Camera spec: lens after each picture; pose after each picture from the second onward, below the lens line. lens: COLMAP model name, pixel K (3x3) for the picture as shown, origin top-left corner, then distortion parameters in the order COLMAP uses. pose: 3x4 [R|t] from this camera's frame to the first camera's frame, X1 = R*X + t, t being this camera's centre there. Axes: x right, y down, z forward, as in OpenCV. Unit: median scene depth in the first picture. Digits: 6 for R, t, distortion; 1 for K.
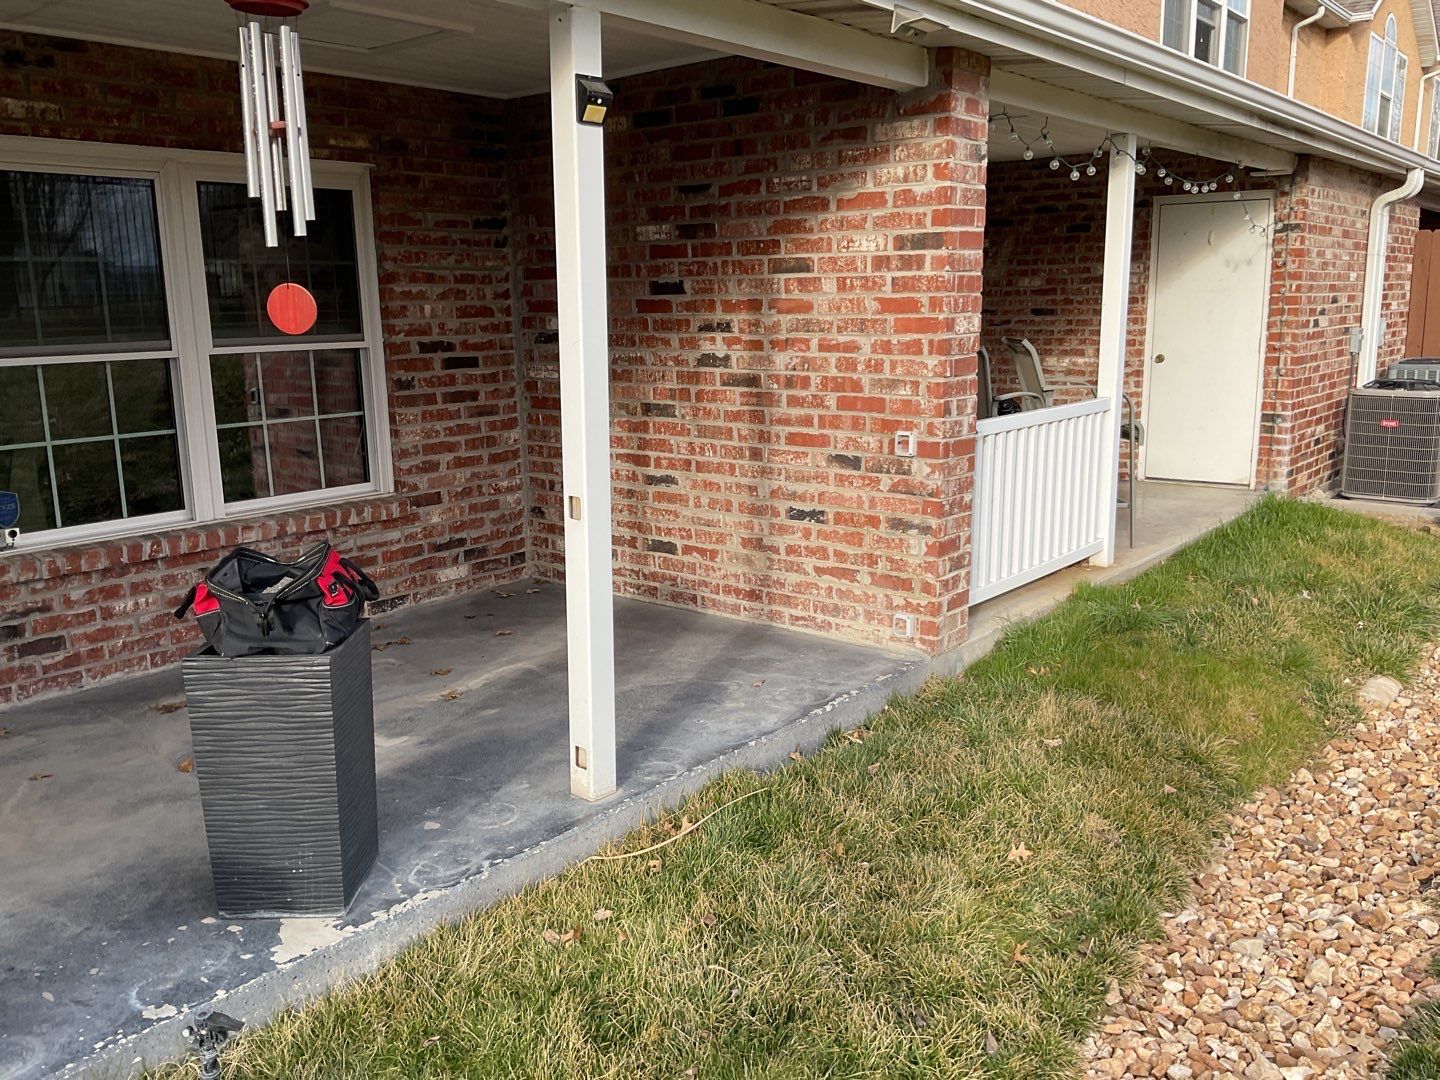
lens RADIAL K [[1179.7, 0, 721.3], [0, 1179.7, 543.2], [0, 0, 1]] dist [0.096312, -0.204324]
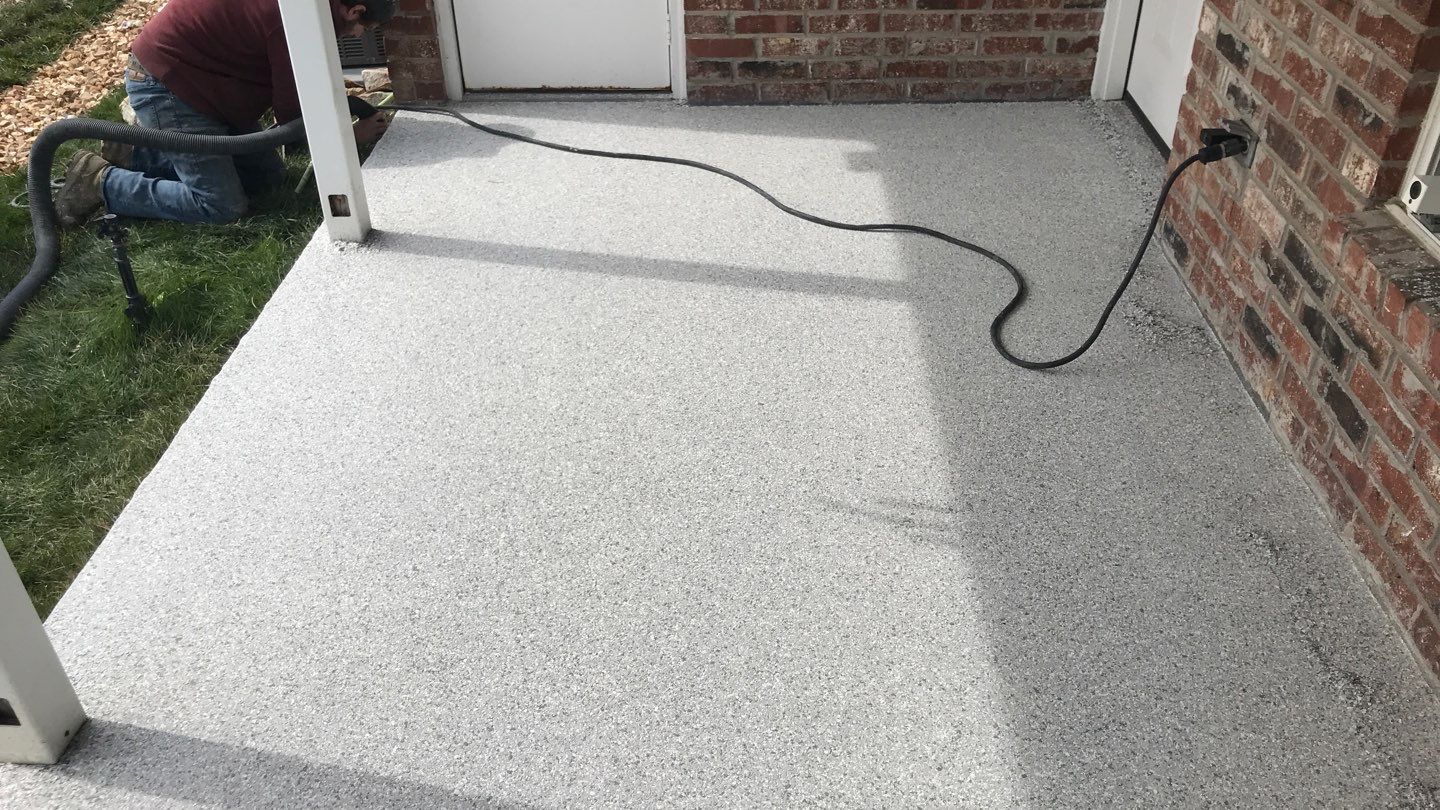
lens RADIAL K [[1170.0, 0, 723.8], [0, 1170.0, 402.9], [0, 0, 1]] dist [-0.003200, 0.020188]
pose [[-0.782669, 0.375856, -0.496148, -0.100761], [-0.100498, 0.710338, 0.696649, -0.206033], [0.614272, 0.595107, -0.518187, 0.947207]]
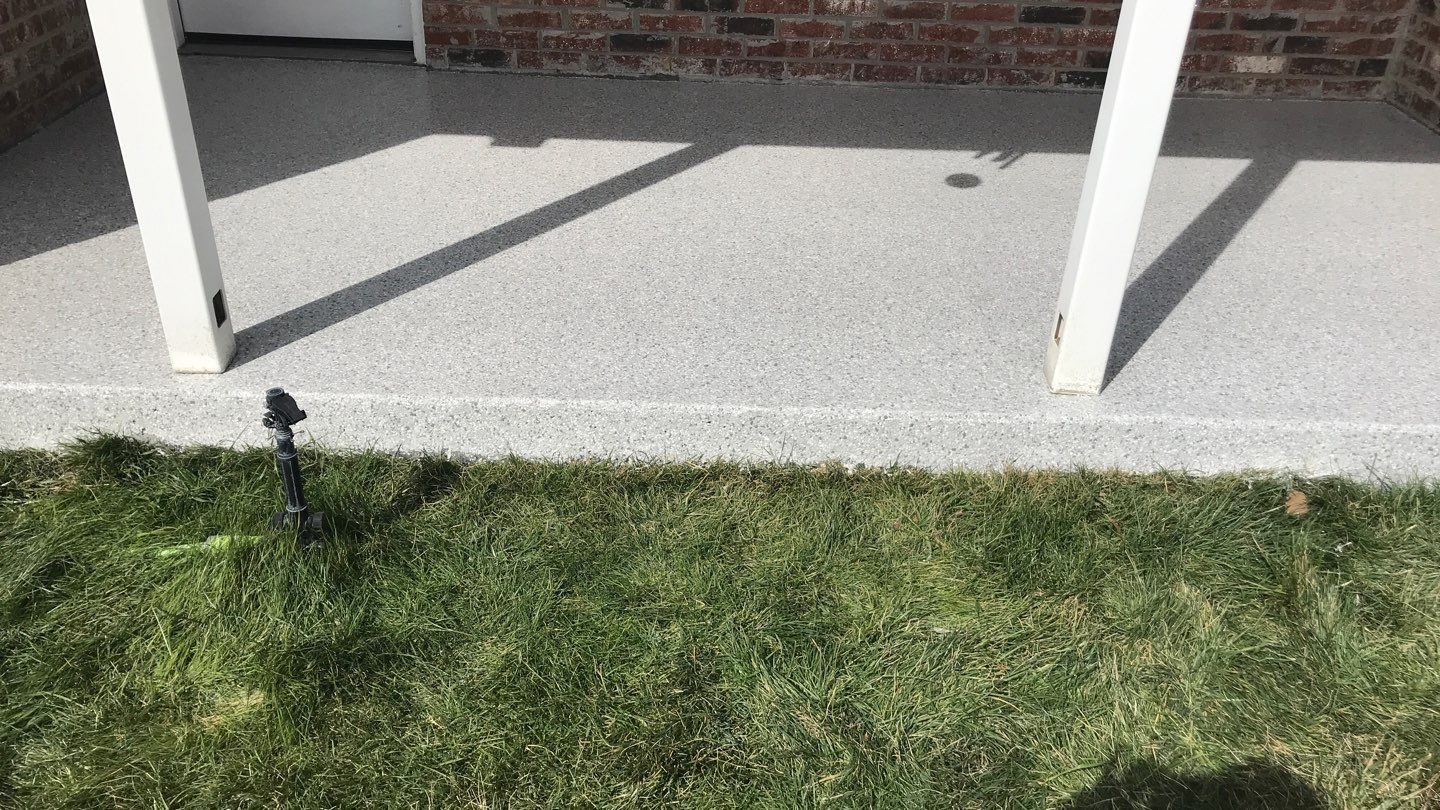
lens RADIAL K [[1172.3, 0, 723.3], [0, 1172.3, 387.6], [0, 0, 1]] dist [0.011222, 0.016710]
pose [[0.639553, 0.412212, -0.648887, 0.140618], [-0.199428, 0.904150, 0.377812, -0.003897], [0.742429, -0.112225, 0.660458, 0.272185]]
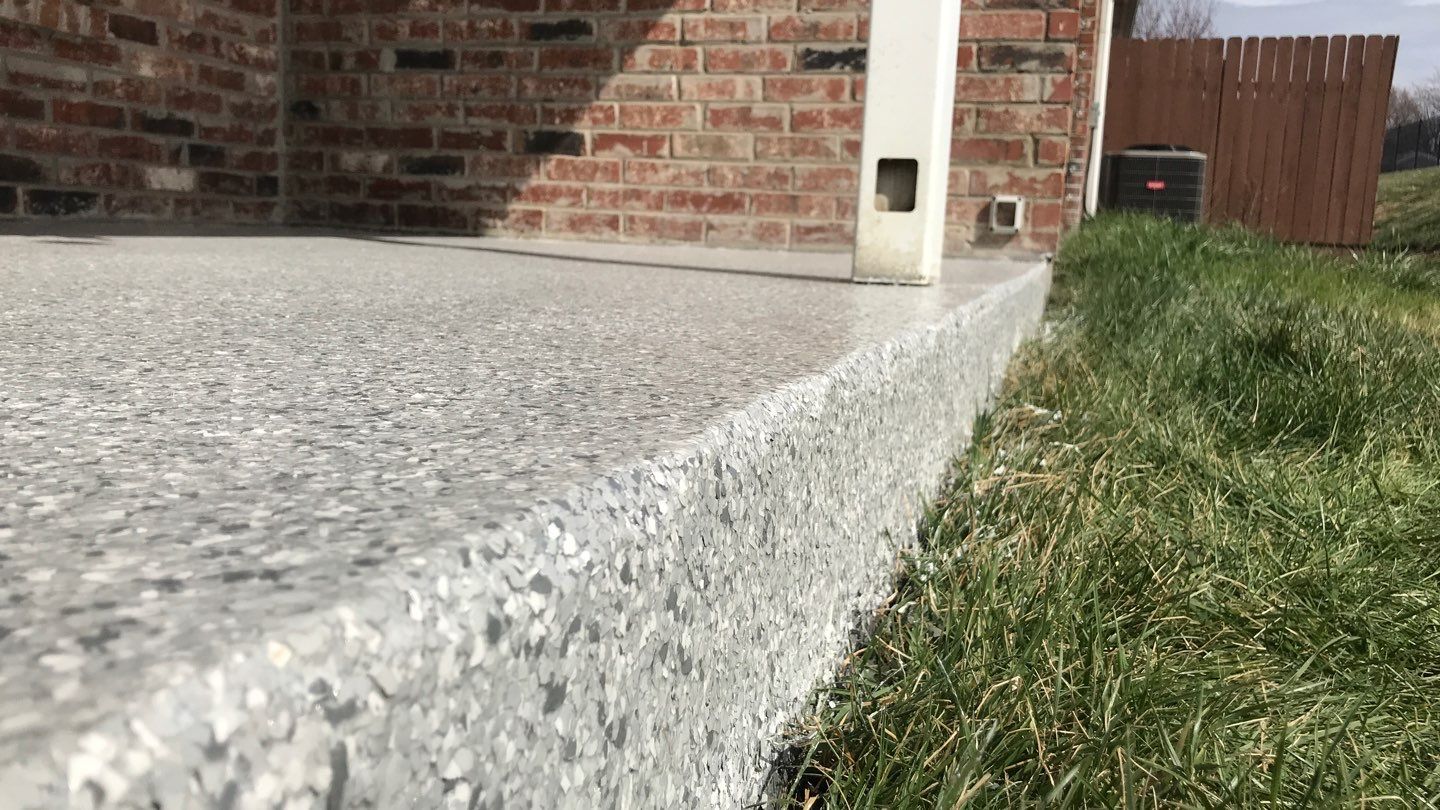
lens RADIAL K [[1196.9, 0, 722.7], [0, 1196.9, 400.5], [0, 0, 1]] dist [0.031763, -0.032694]
pose [[0.924119, 0.000156, 0.382105, -0.231991], [0.020845, 0.998490, -0.050822, 0.191244], [-0.381536, 0.054931, 0.922720, 0.424432]]
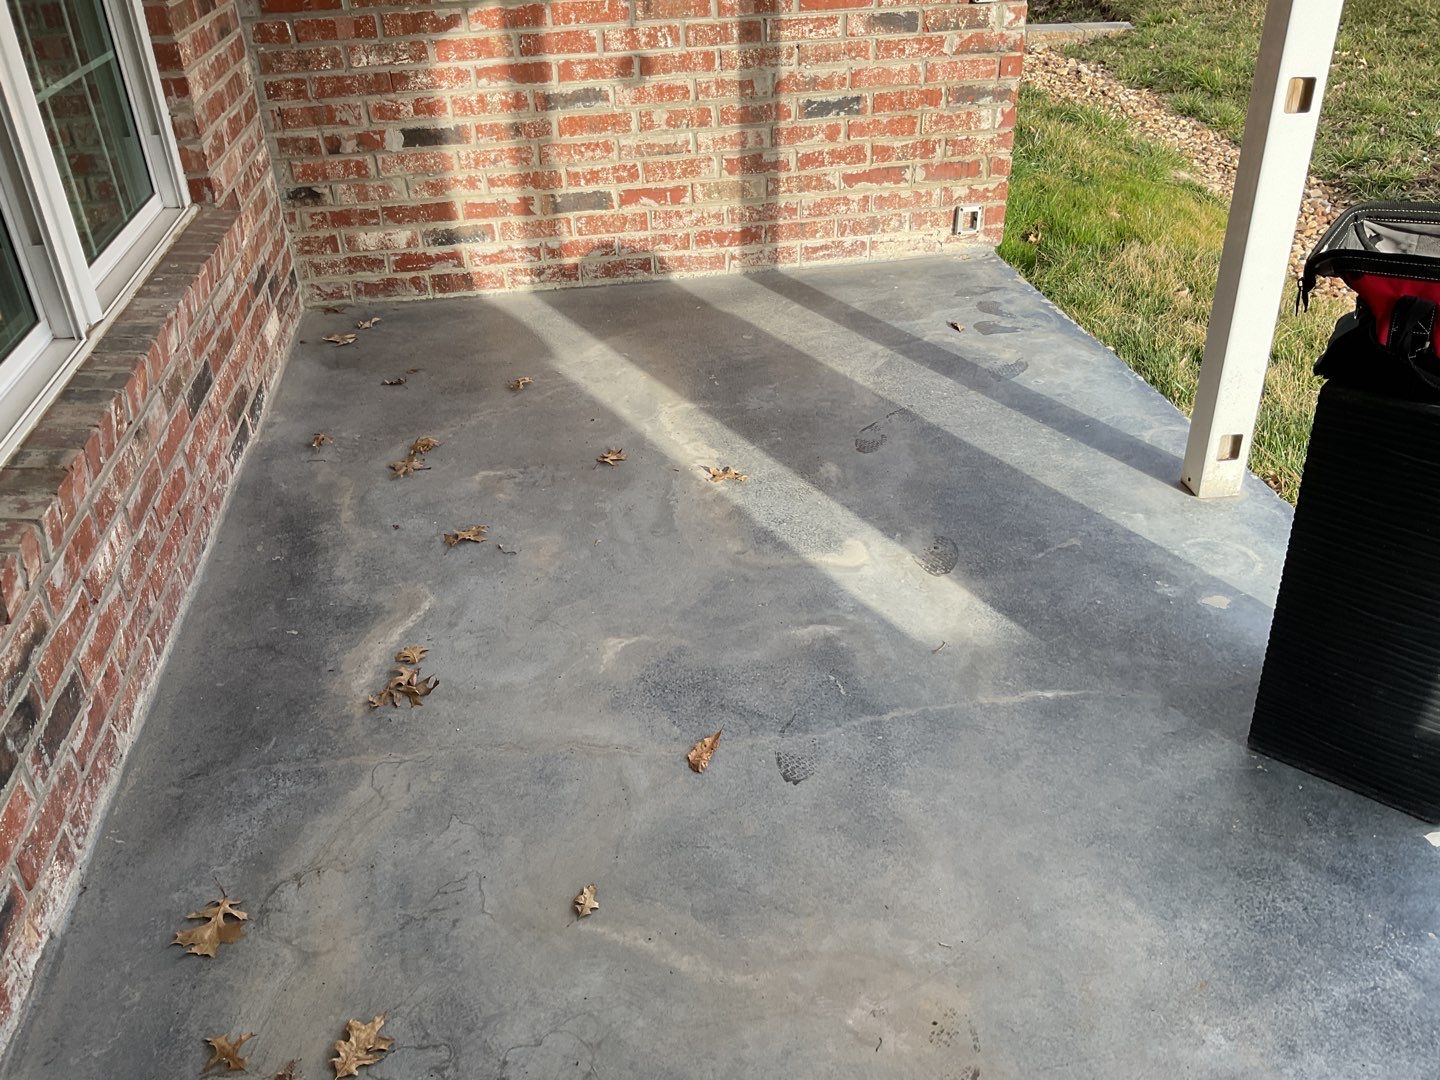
lens RADIAL K [[1186.3, 0, 719.6], [0, 1186.3, 538.0], [0, 0, 1]] dist [0.111828, -0.238245]
pose [[0.663631, -0.392990, 0.636516, -0.572351], [0.174974, 0.908832, 0.378693, -0.076196], [-0.727309, -0.139938, 0.671892, 0.486269]]
